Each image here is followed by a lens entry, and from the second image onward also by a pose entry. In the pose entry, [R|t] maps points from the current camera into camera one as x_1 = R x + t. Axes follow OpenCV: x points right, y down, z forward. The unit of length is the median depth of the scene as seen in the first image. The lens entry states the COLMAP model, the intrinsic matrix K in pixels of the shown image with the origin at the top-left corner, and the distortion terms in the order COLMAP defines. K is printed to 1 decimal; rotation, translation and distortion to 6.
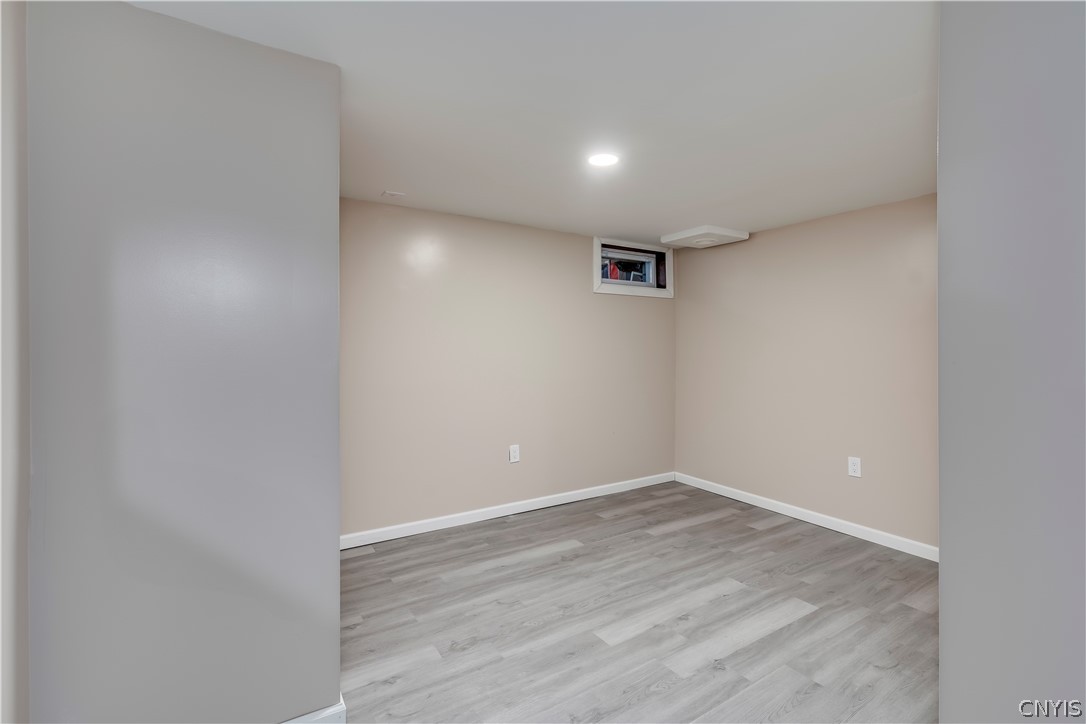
lens RADIAL K [[492.5, 0, 542.2], [0, 492.5, 356.6], [0, 0, 1]] dist [-0.014111, 0.004355]
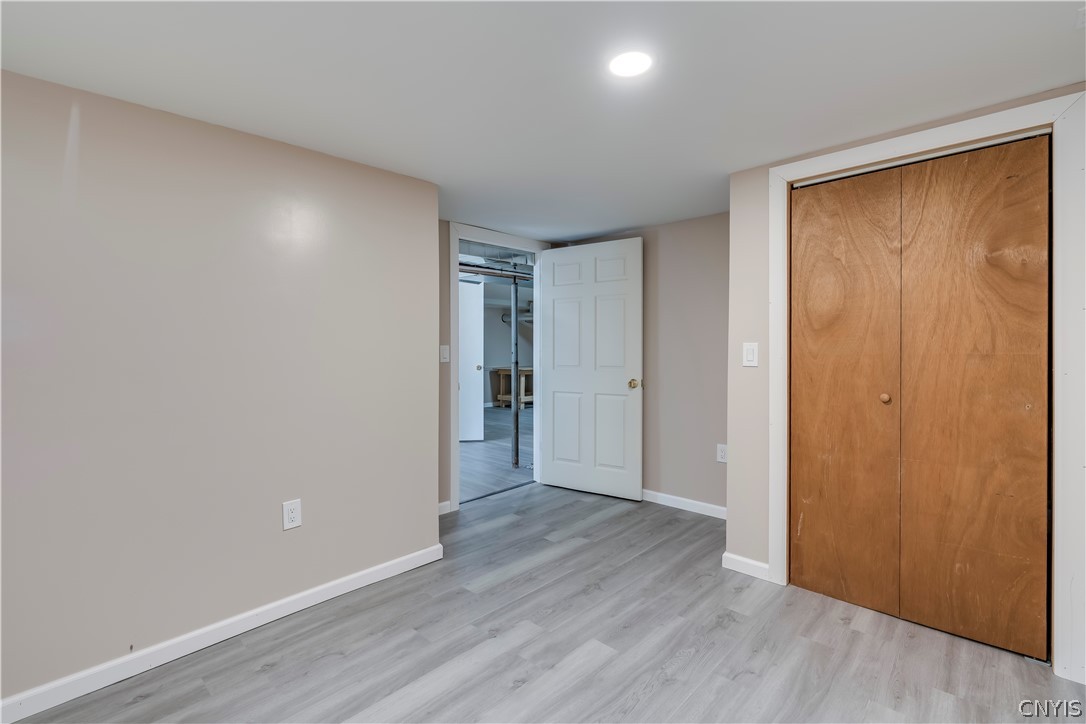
lens RADIAL K [[492.5, 0, 543.5], [0, 492.5, 355.6], [0, 0, 1]] dist [-0.014111, 0.004355]
pose [[-0.967892, 0.014796, -0.250930, 0.469570], [0.006667, 0.999426, 0.033215, -0.024444], [0.251278, 0.030475, -0.967435, 1.872914]]
